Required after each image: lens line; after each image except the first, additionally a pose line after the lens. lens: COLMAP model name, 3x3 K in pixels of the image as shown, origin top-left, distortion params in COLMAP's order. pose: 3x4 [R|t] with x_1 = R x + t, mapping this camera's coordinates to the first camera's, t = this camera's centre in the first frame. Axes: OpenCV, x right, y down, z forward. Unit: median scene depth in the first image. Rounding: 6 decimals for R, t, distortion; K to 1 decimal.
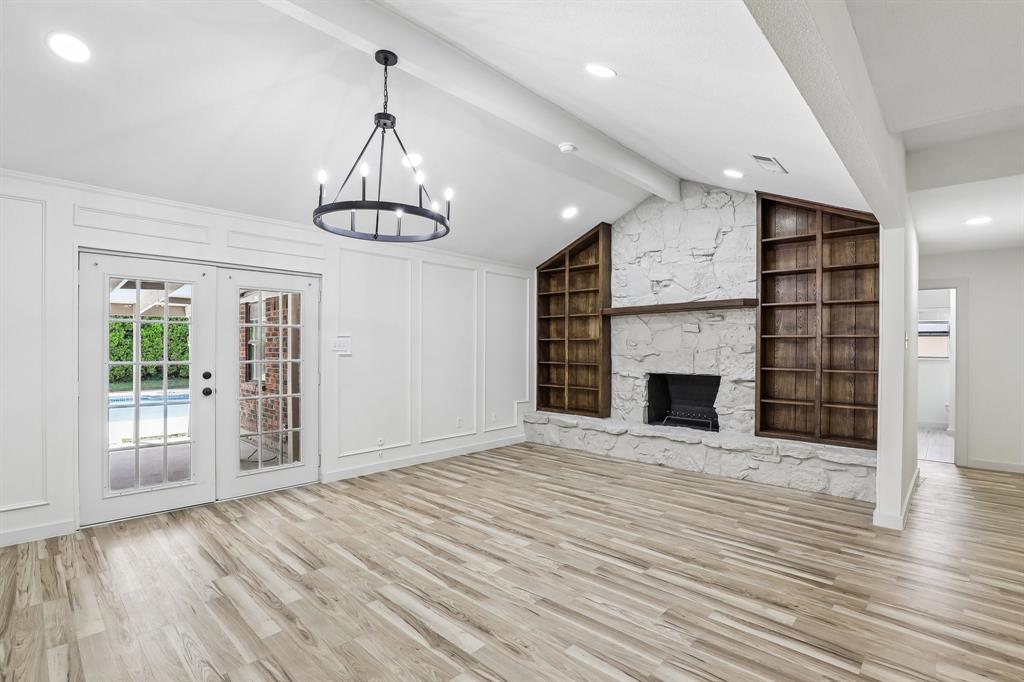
lens RADIAL K [[478.6, 0, 515.5], [0, 478.6, 347.6], [0, 0, 1]] dist [-0.026807, 0.000593]
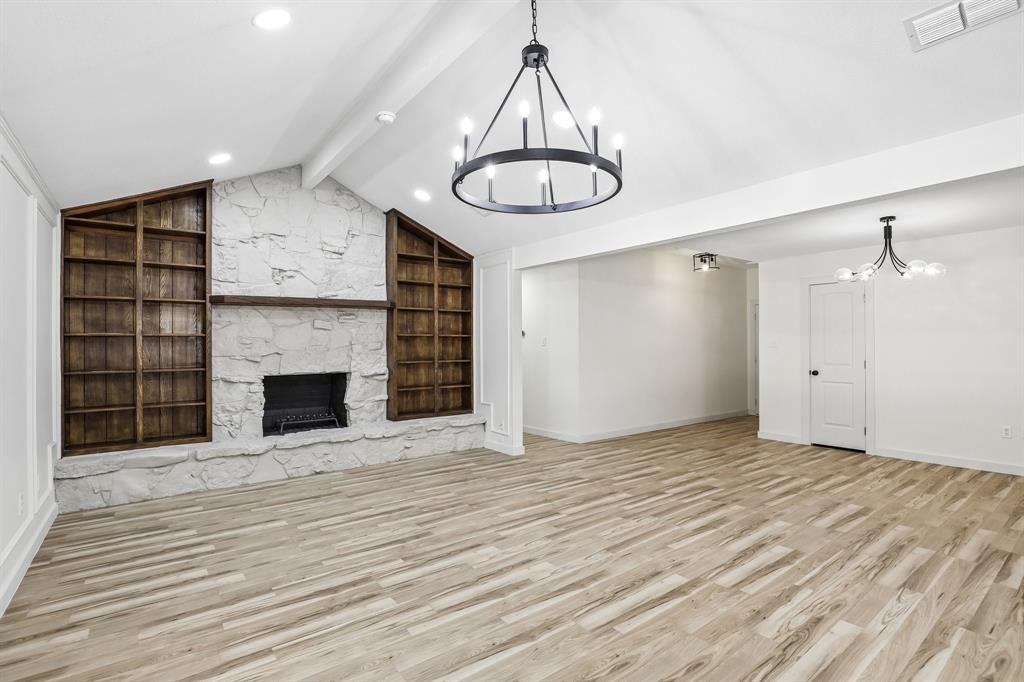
lens RADIAL K [[490.7, 0, 512.0], [0, 490.7, 341.0], [0, 0, 1]] dist [-0.025075, 0.000314]
pose [[0.168722, 0.001467, 0.985663, -0.665200], [0.009327, 0.999952, -0.003085, -0.002571], [-0.985620, 0.009714, 0.168700, 0.558274]]
